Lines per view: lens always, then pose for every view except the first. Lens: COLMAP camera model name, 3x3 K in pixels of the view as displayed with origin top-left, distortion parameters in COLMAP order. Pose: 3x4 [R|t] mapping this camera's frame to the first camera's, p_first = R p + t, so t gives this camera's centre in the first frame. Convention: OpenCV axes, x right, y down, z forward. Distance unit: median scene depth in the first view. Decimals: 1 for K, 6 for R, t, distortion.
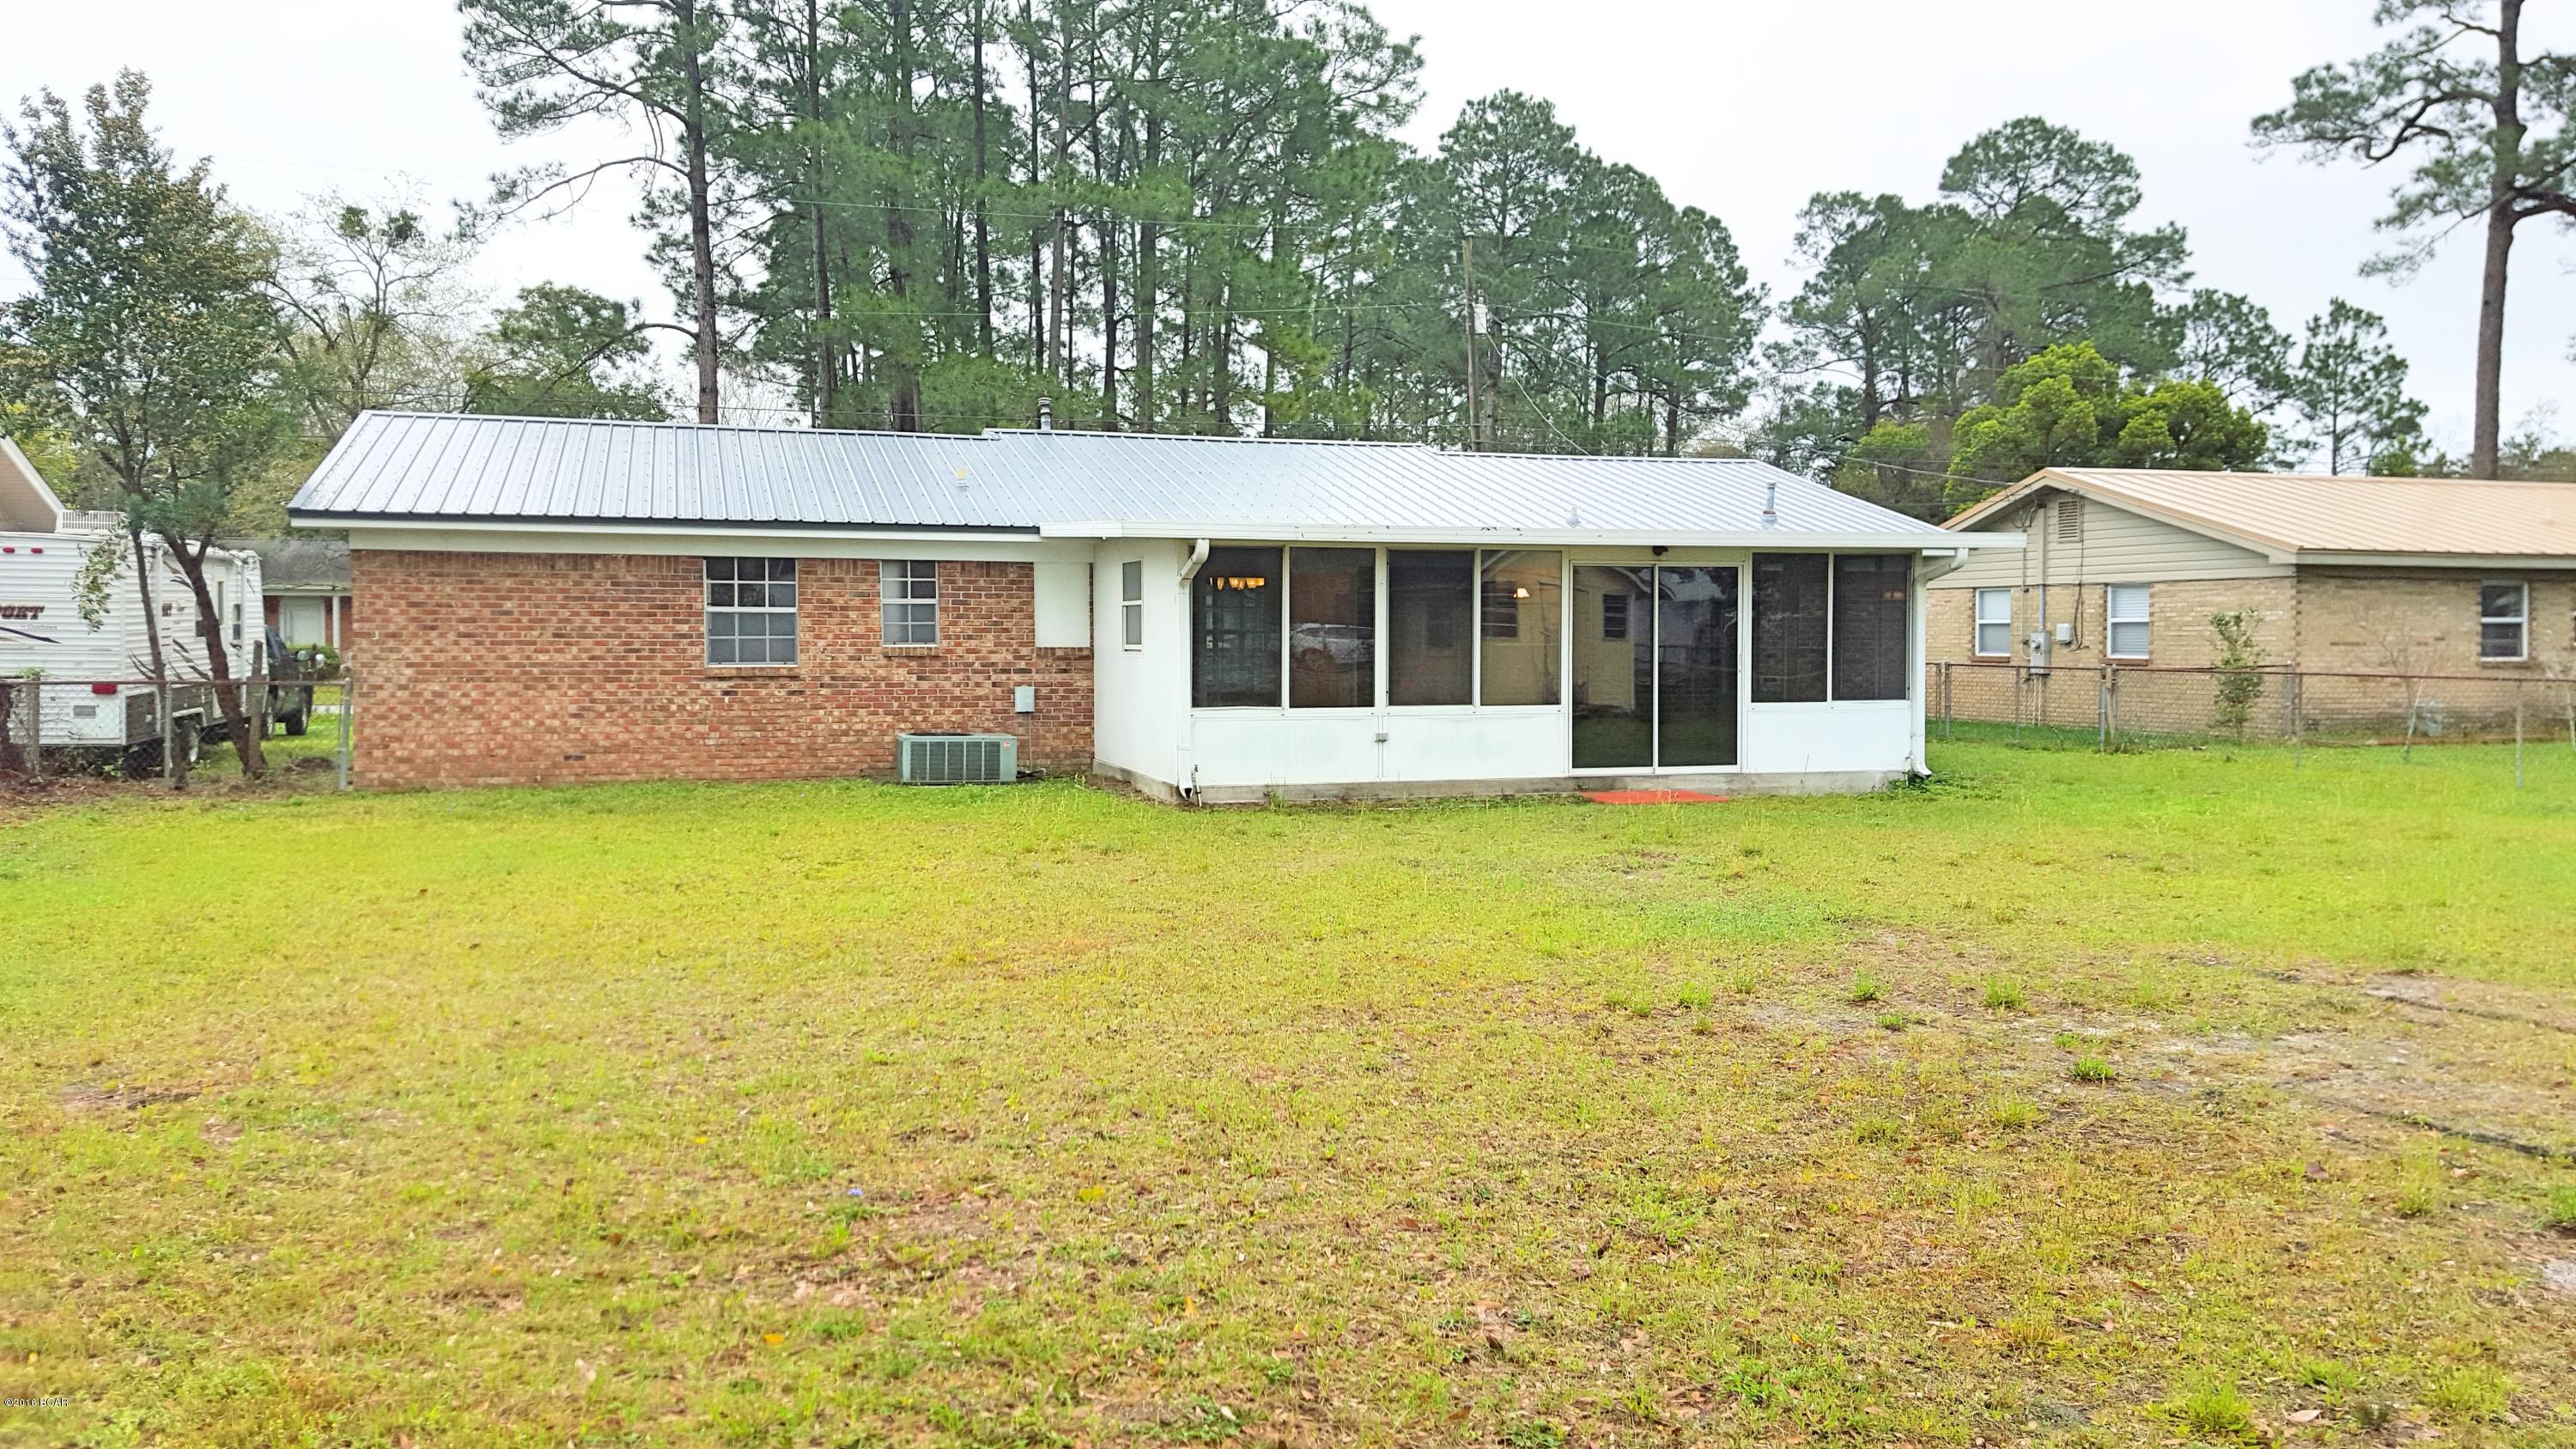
lens RADIAL K [[1917.5, 0, 1239.0], [0, 1917.5, 719.6], [0, 0, 1]] dist [0.177410, -0.324573]
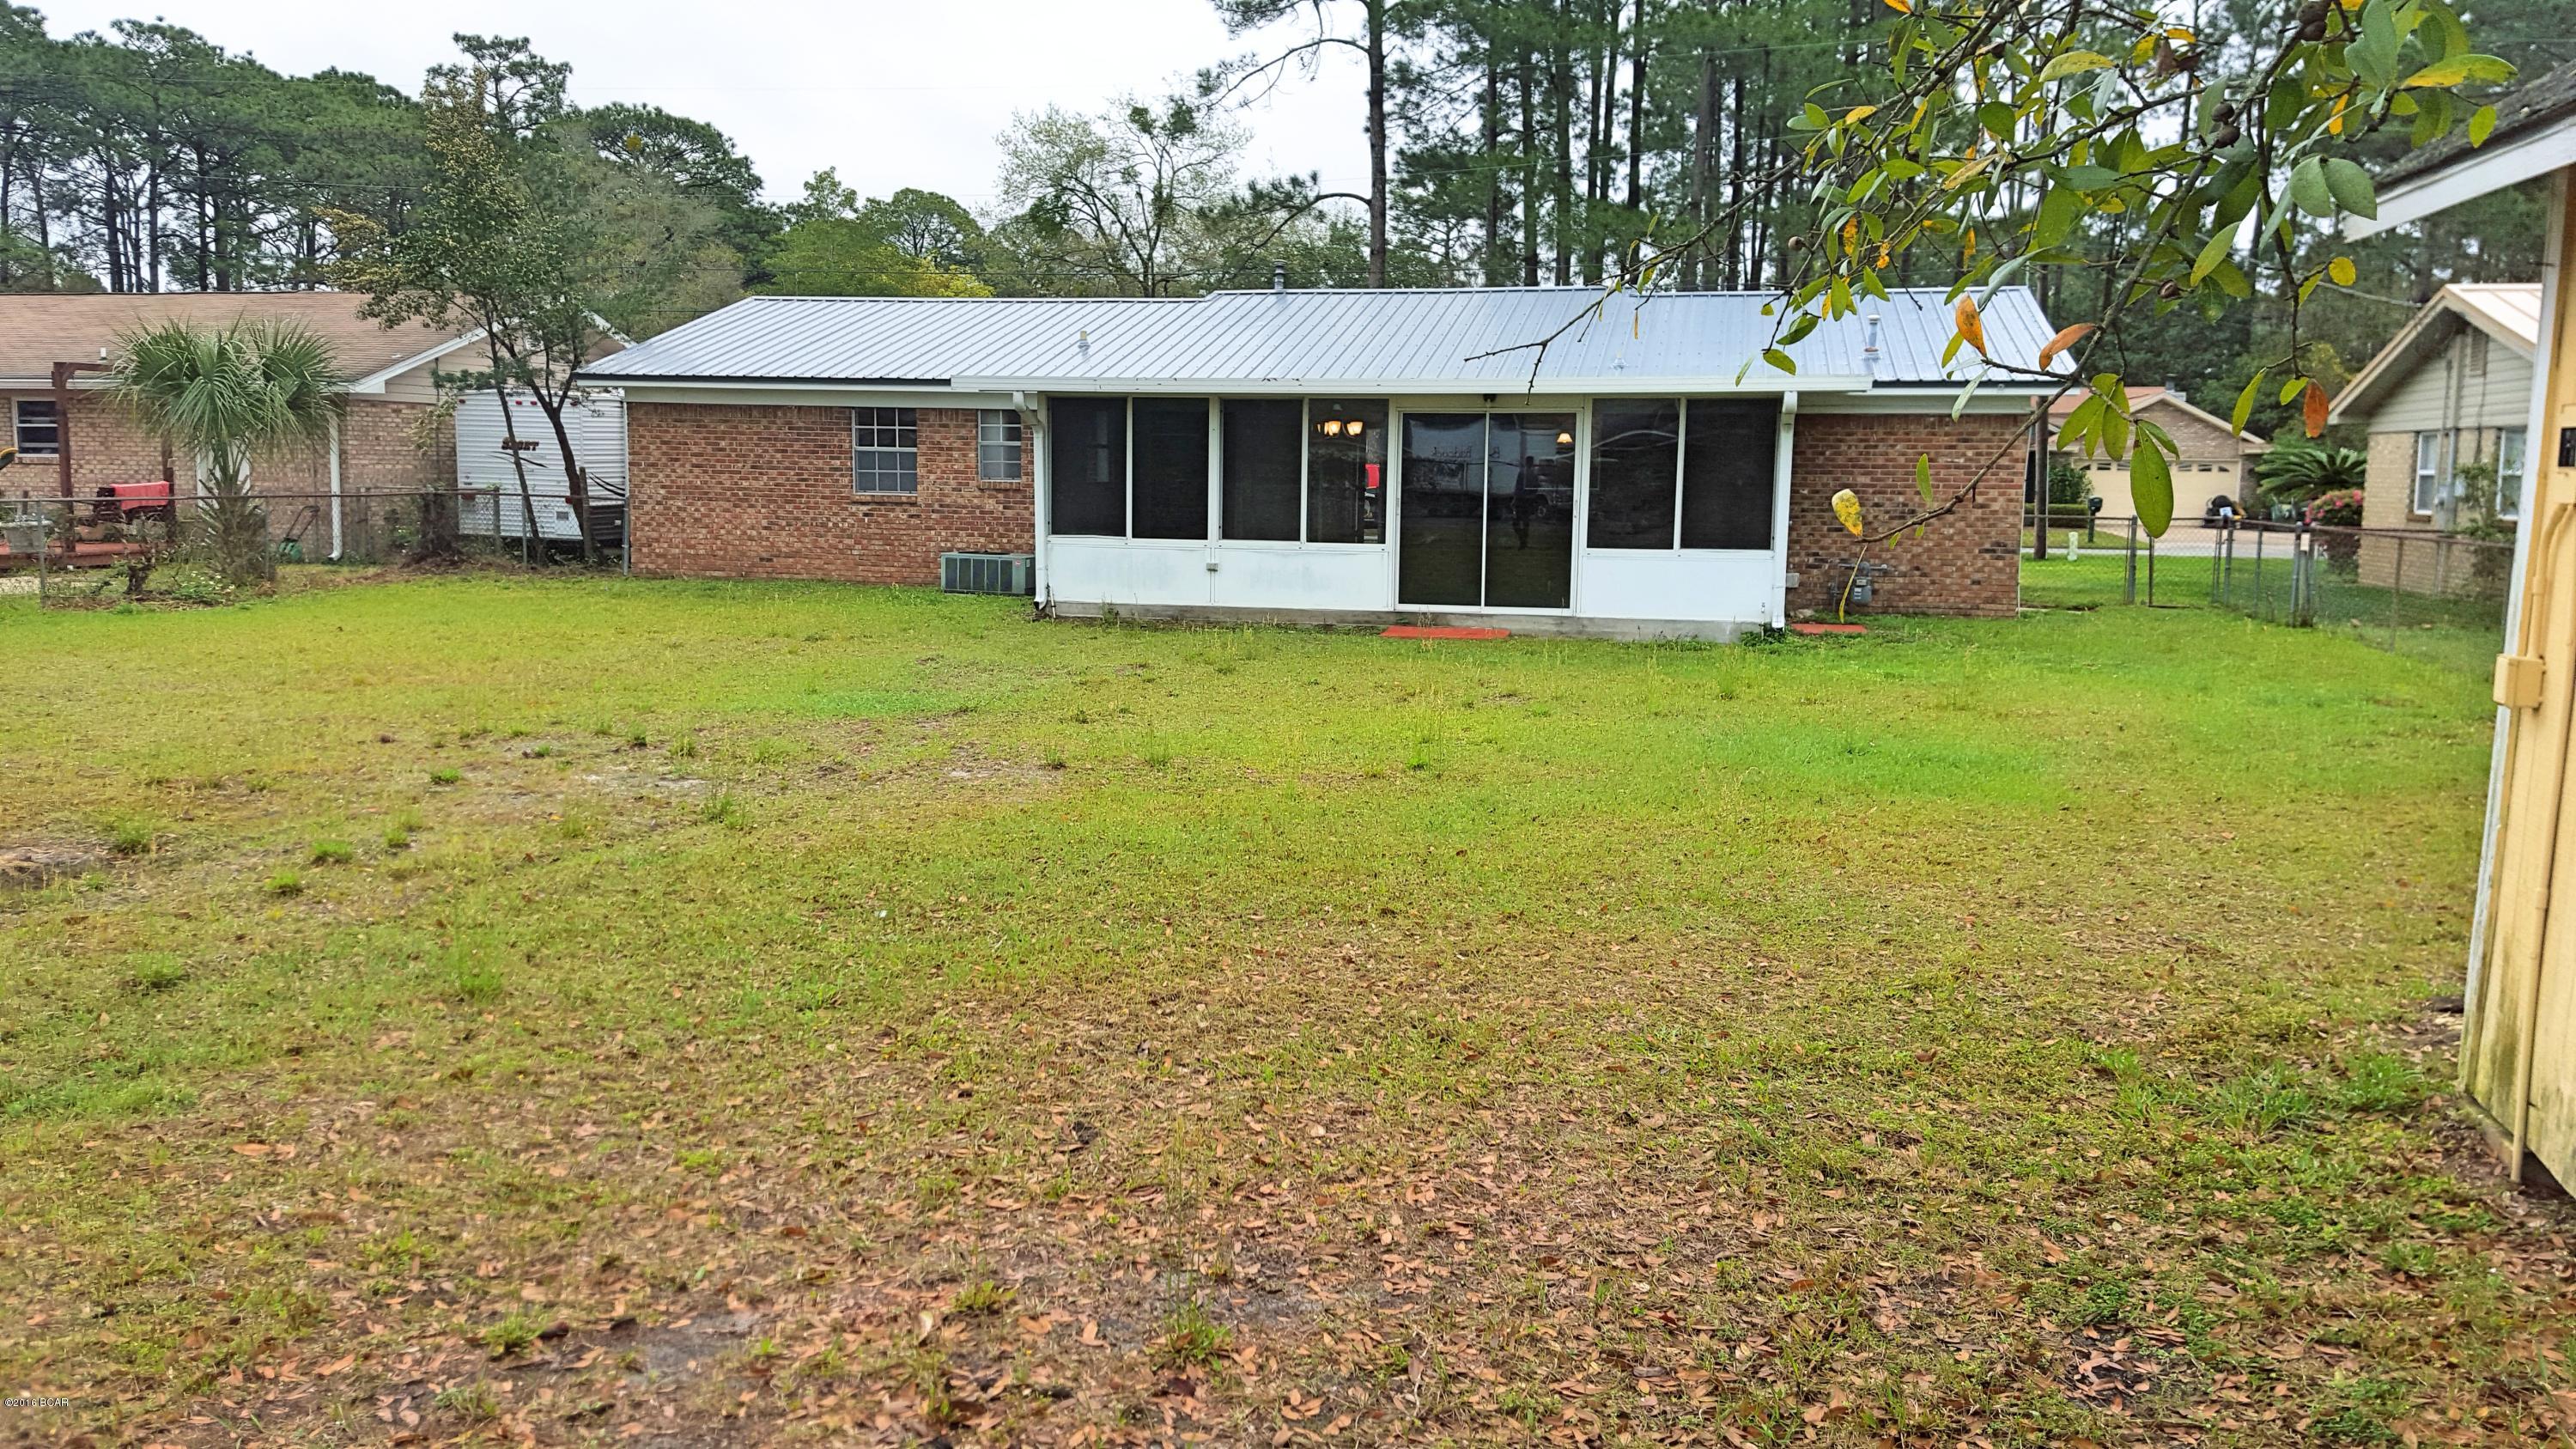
lens RADIAL K [[1917.5, 0, 1239.0], [0, 1917.5, 719.6], [0, 0, 1]] dist [0.177410, -0.324573]
pose [[0.854229, 0.079094, -0.513845, 0.630914], [-0.038358, 0.995254, 0.089428, -0.002665], [0.518480, -0.056681, 0.853209, 0.028061]]
